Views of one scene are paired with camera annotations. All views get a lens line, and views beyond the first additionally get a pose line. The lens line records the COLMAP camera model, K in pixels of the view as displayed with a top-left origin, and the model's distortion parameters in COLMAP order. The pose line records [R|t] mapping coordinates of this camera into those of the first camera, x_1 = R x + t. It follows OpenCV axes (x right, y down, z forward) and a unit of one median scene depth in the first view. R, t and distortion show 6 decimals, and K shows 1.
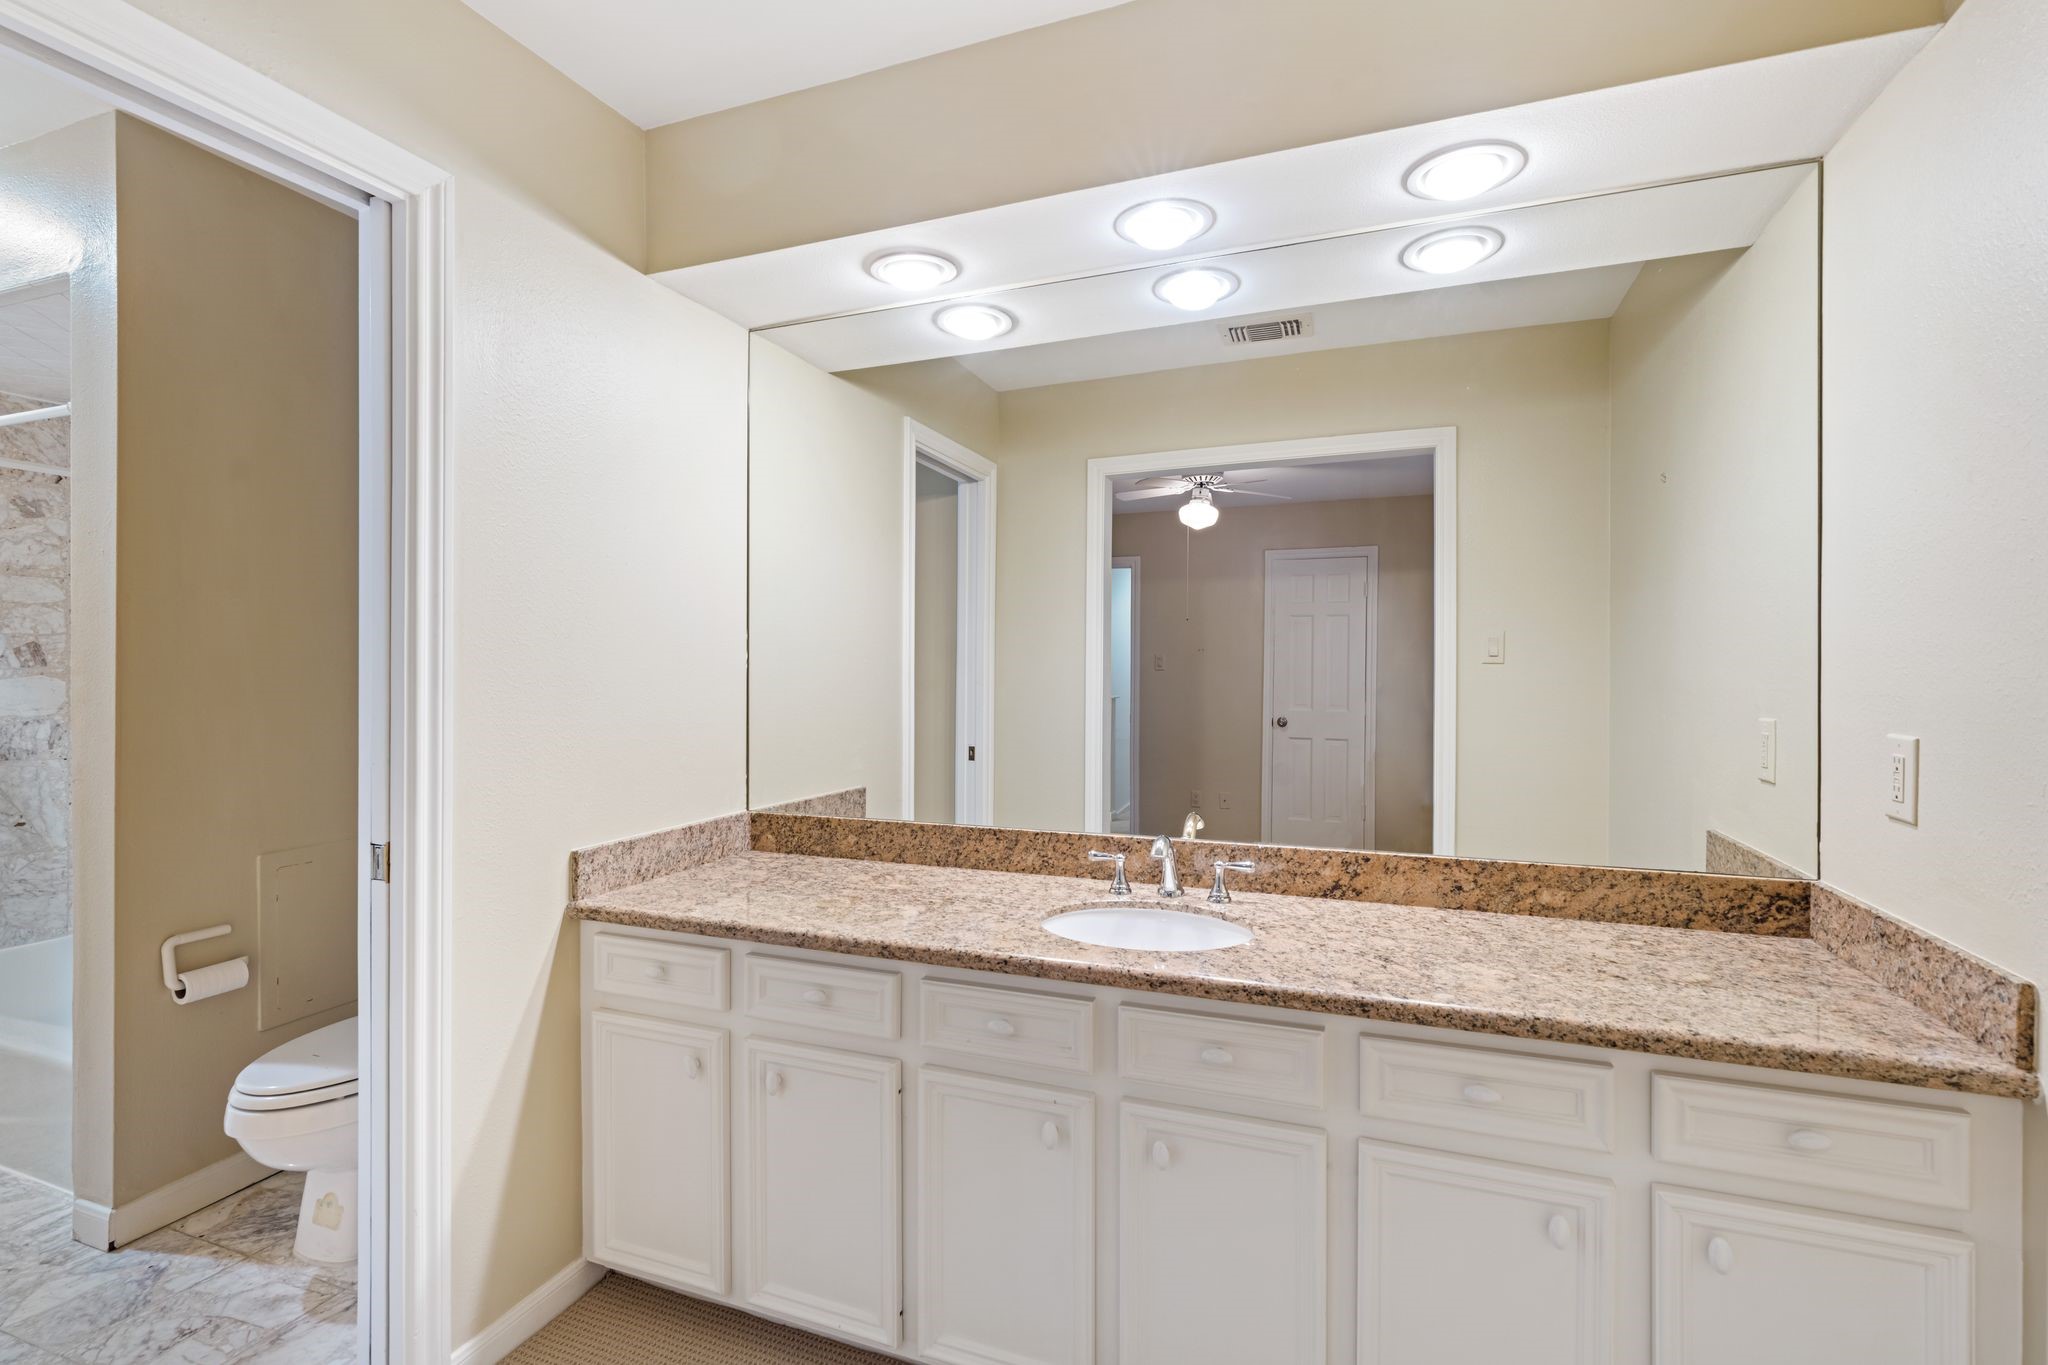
lens RADIAL K [[932.7, 0, 1022.7], [0, 932.7, 668.1], [0, 0, 1]] dist [0.000579, -0.000255]
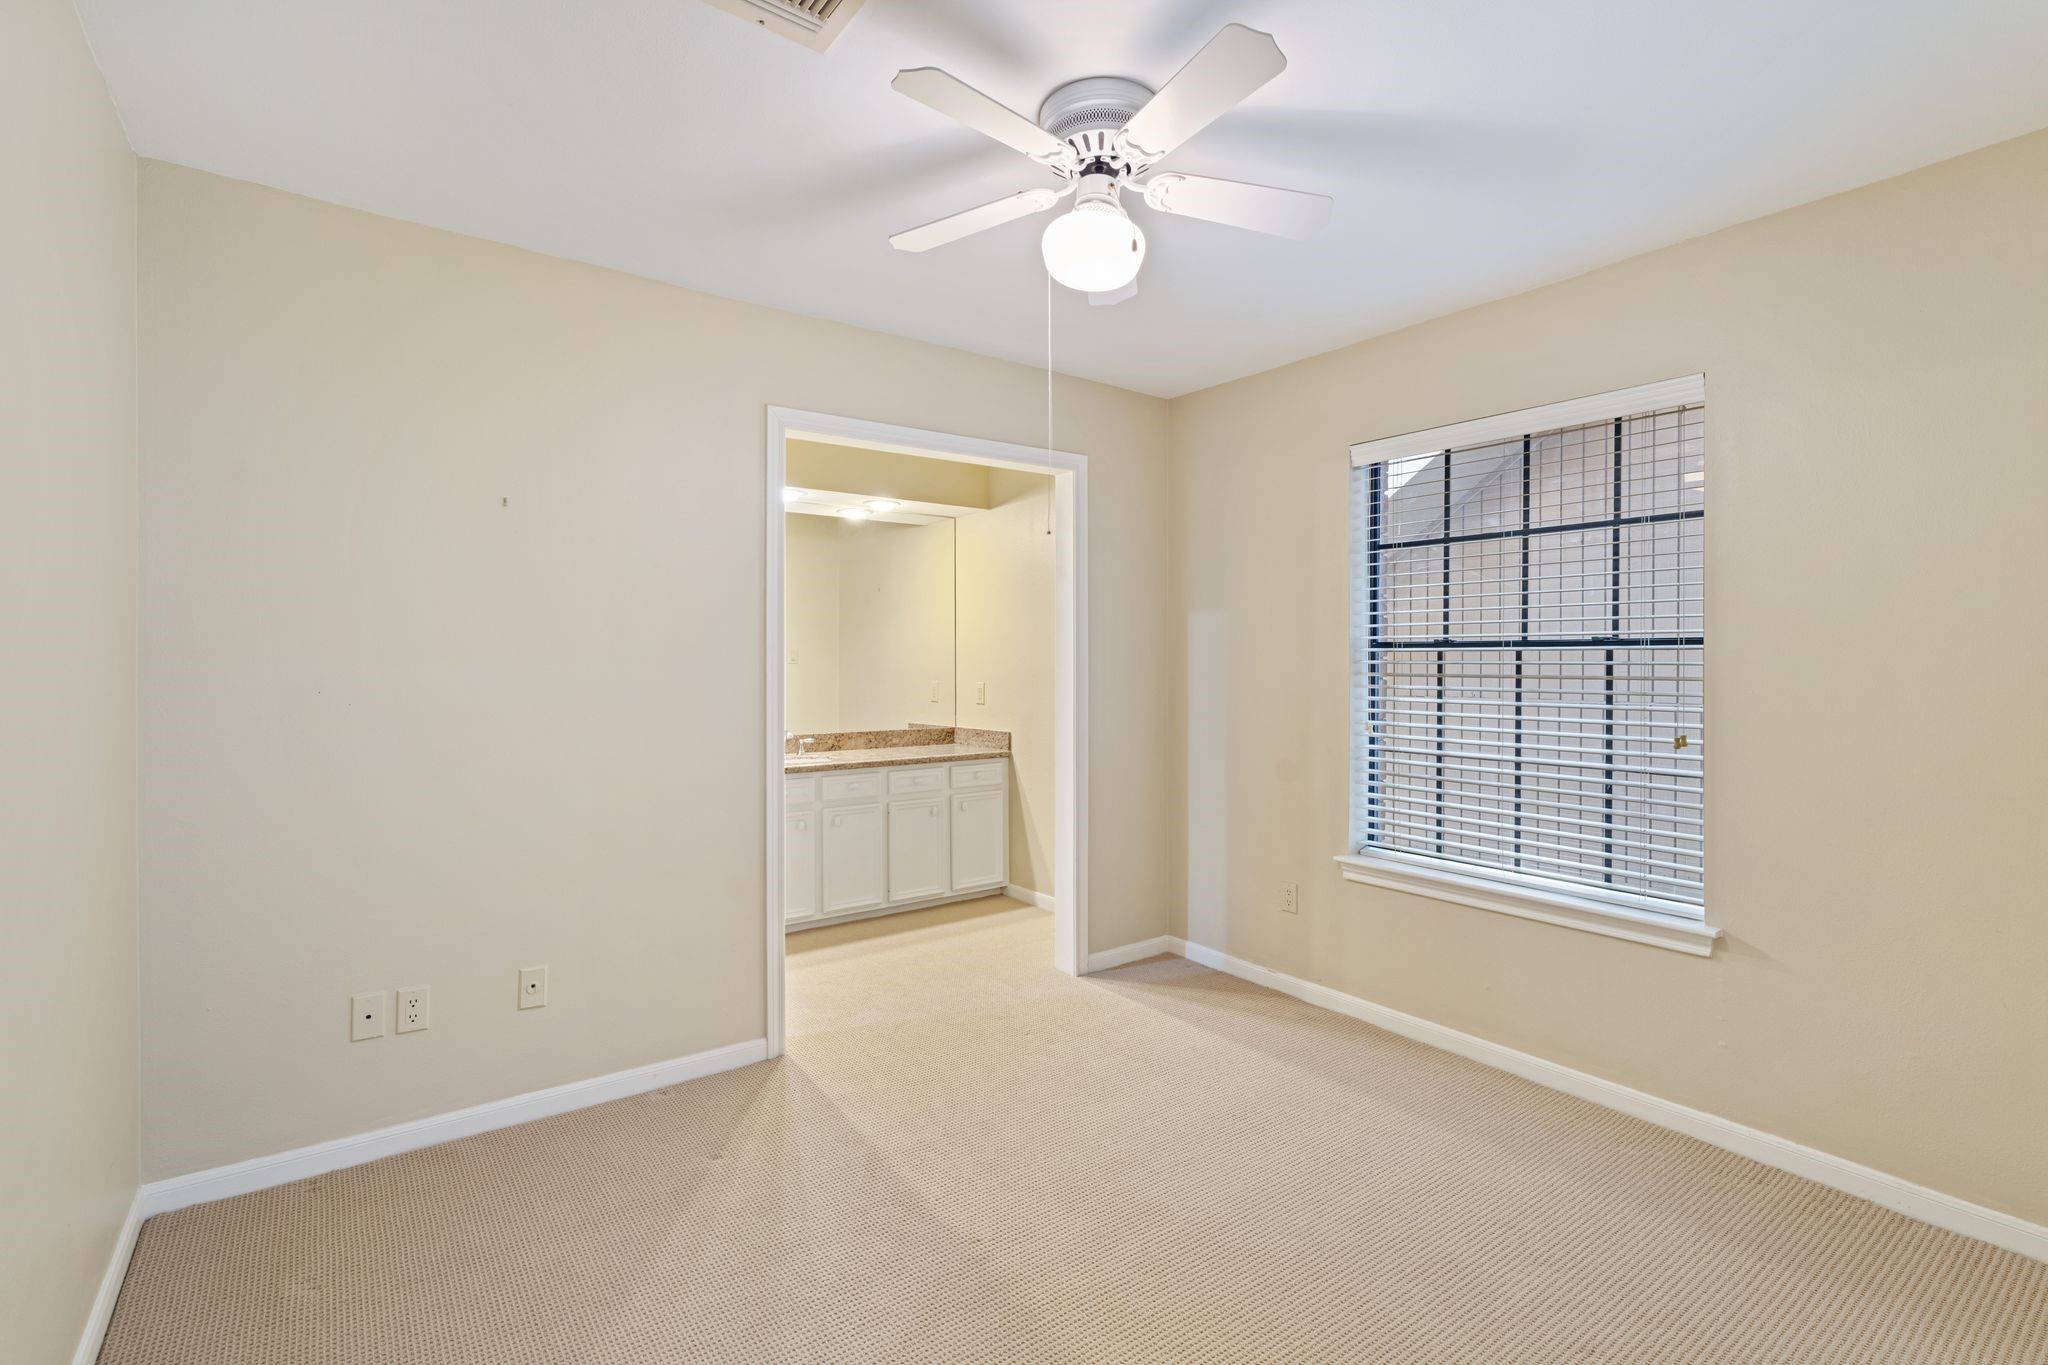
lens RADIAL K [[932.7, 0, 1020.5], [0, 932.7, 678.2], [0, 0, 1]] dist [0.000579, -0.000255]
pose [[0.543514, -0.010432, 0.839335, -2.230073], [0.004747, 0.999945, 0.009354, 0.021458], [-0.839387, -0.001100, 0.543534, -1.253269]]
